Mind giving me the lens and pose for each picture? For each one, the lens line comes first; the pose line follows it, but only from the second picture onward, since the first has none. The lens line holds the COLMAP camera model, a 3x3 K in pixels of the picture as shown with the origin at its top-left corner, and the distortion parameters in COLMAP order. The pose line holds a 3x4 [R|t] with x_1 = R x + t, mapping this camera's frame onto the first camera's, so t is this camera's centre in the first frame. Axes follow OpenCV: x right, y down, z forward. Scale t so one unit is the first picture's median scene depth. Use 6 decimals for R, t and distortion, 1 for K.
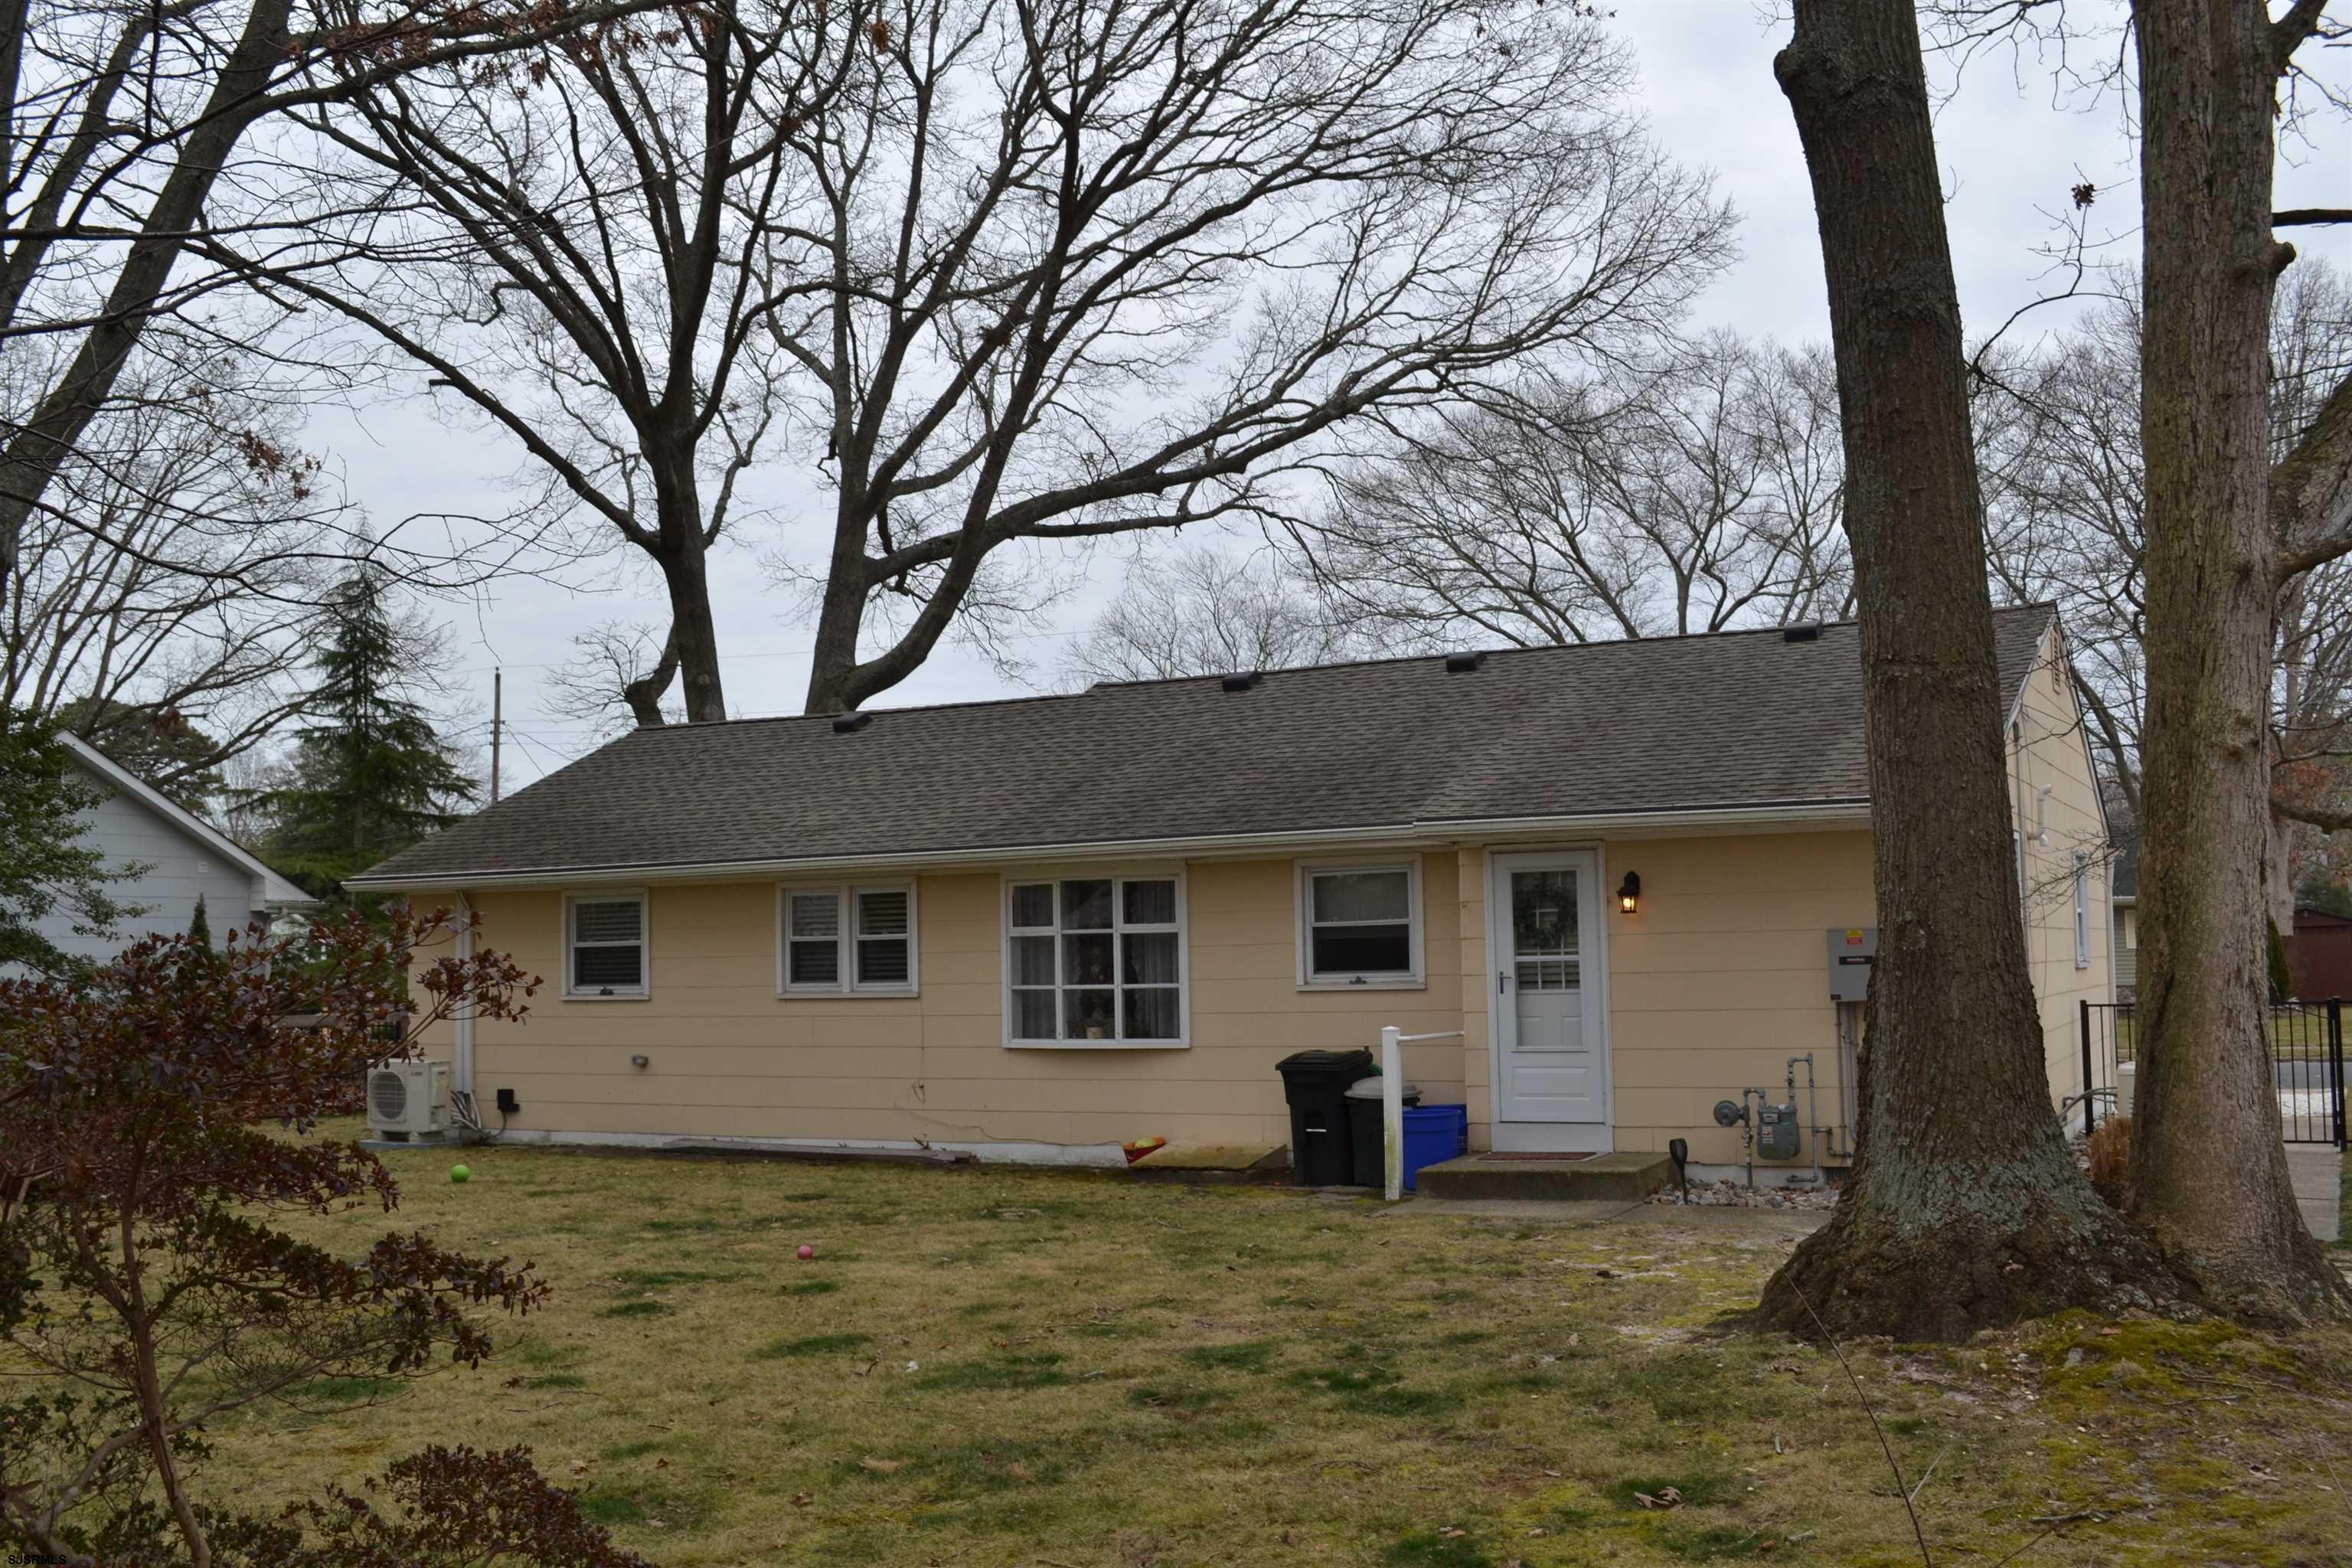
lens RADIAL K [[2257.4, 0, 1166.2], [0, 2257.4, 782.9], [0, 0, 1]] dist [-0.070381, 0.015575]
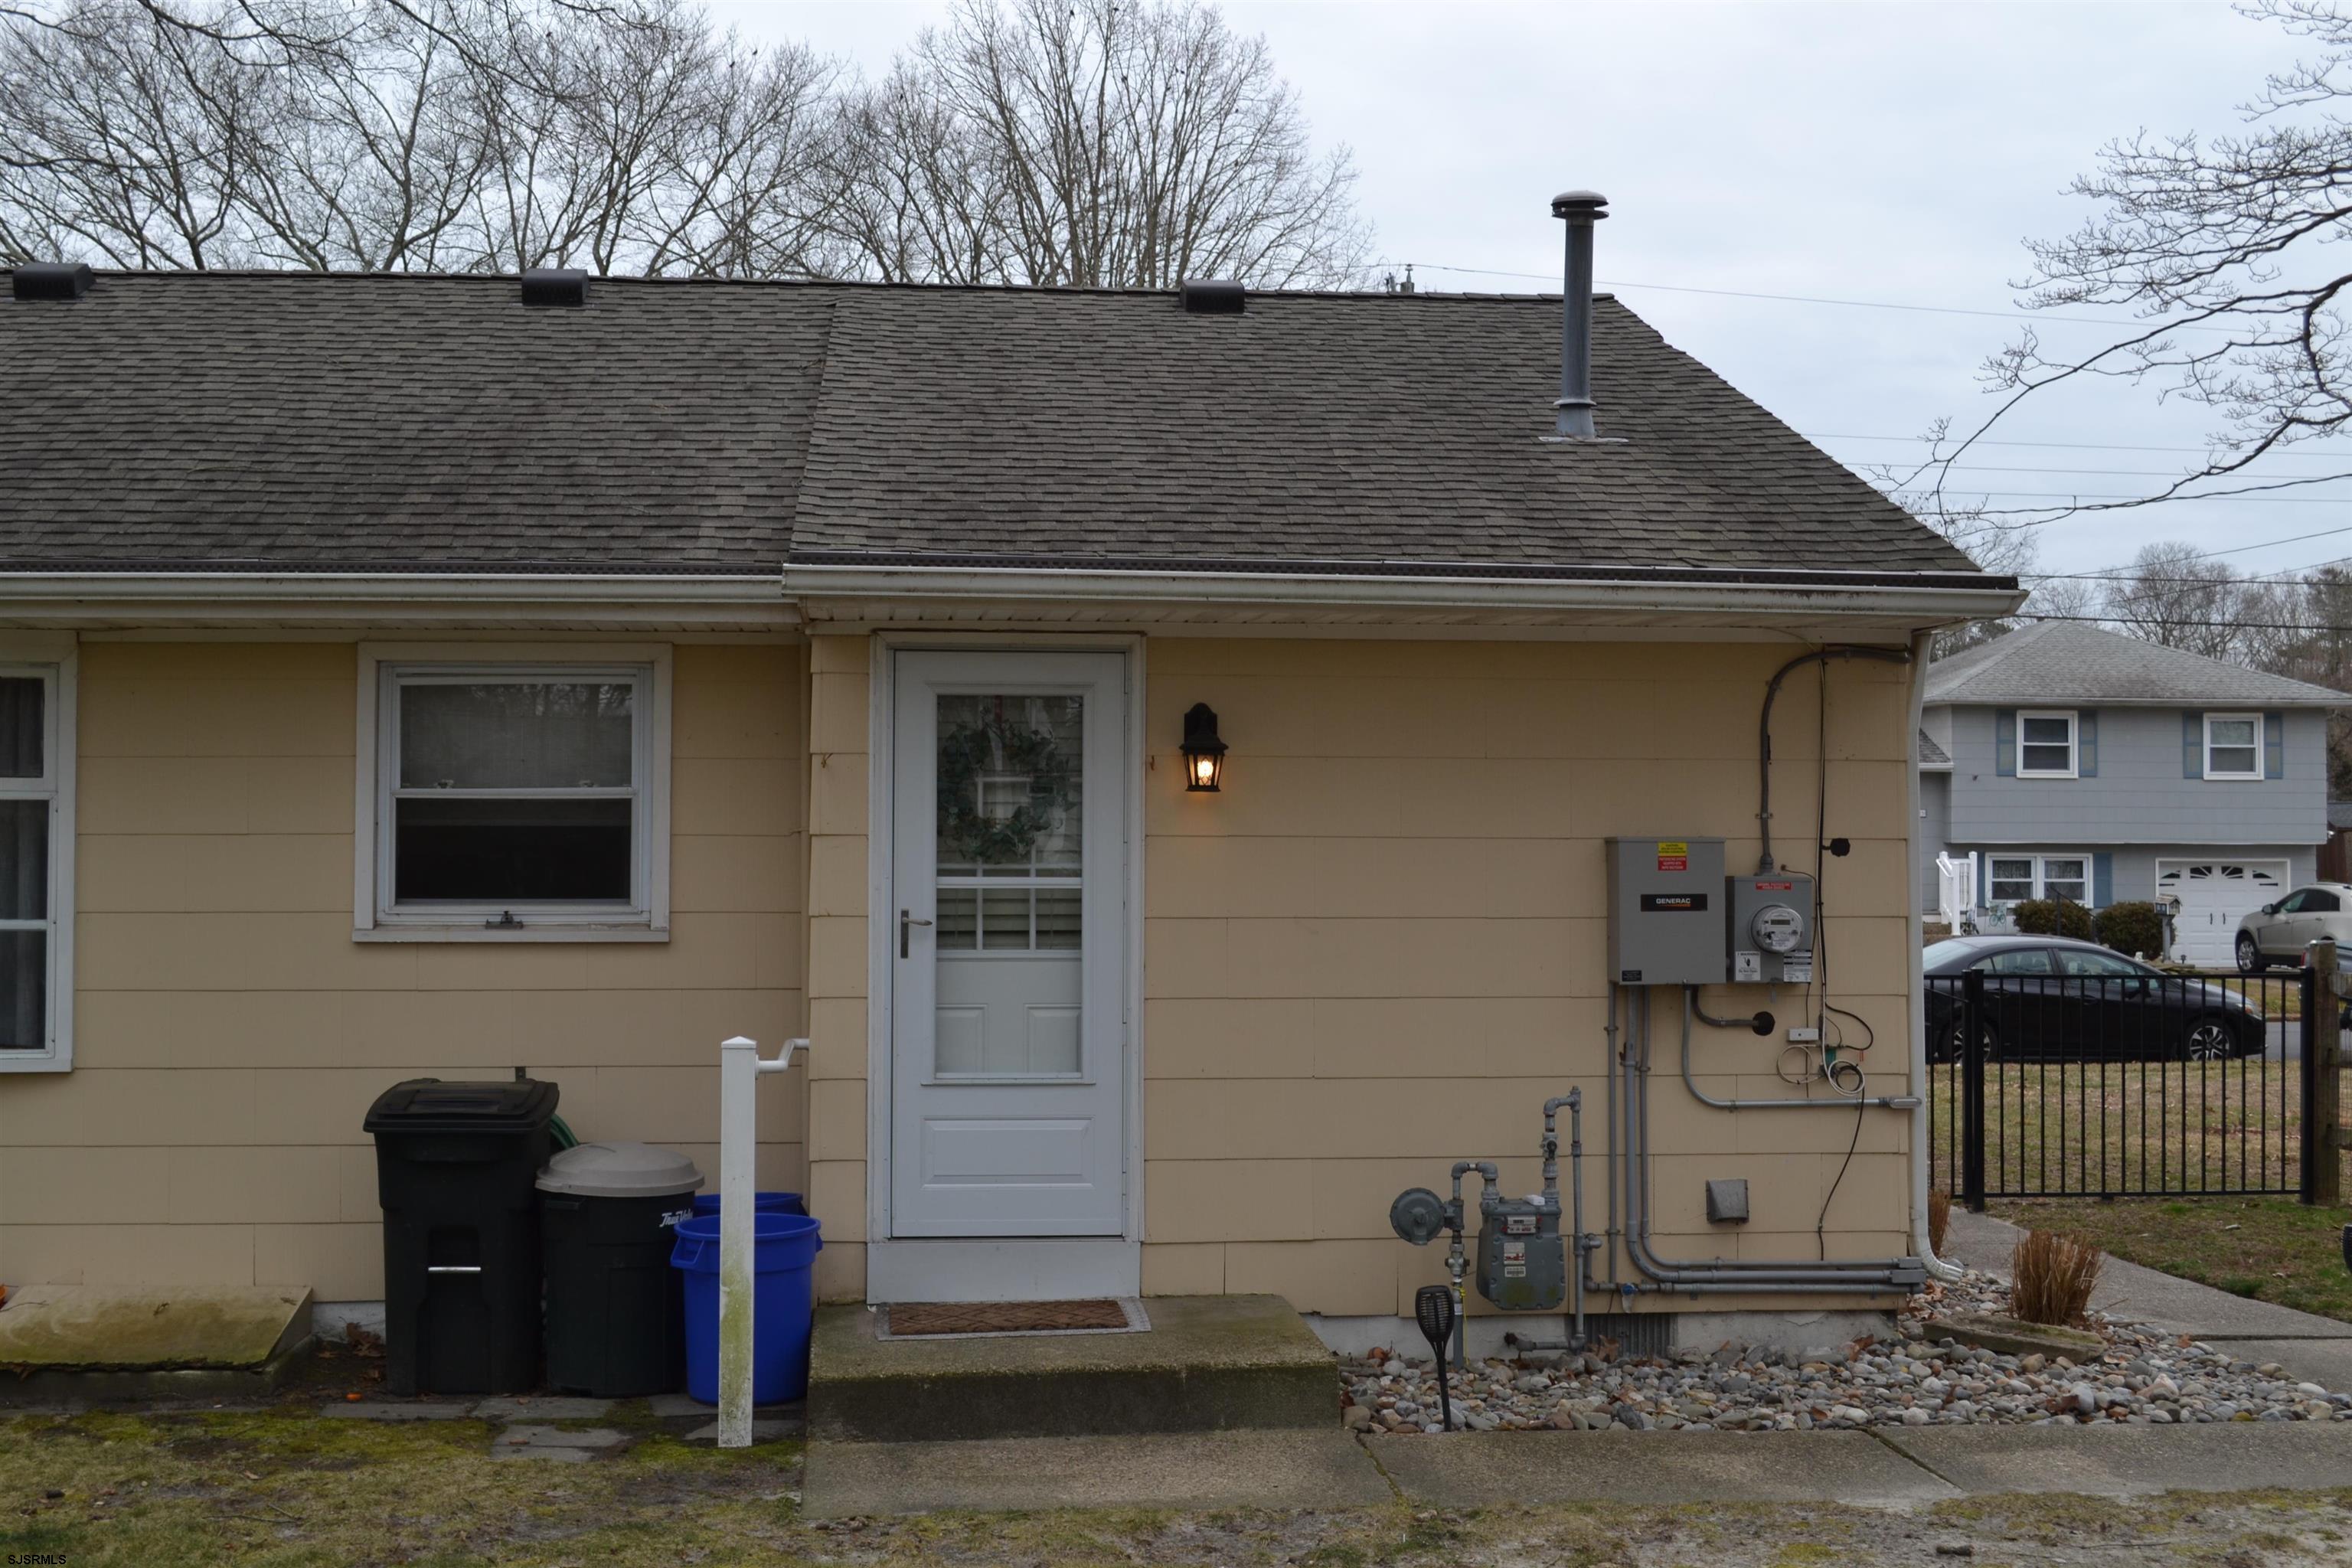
lens RADIAL K [[2928.9, 0, 1176.0], [0, 2928.9, 784.0], [0, 0, 1]] dist [-0.024240, -0.002387]
pose [[0.841540, 0.037600, 0.538884, -0.125694], [-0.063149, 0.997582, 0.029012, 0.037889], [-0.536491, -0.058445, 0.841880, 0.474290]]
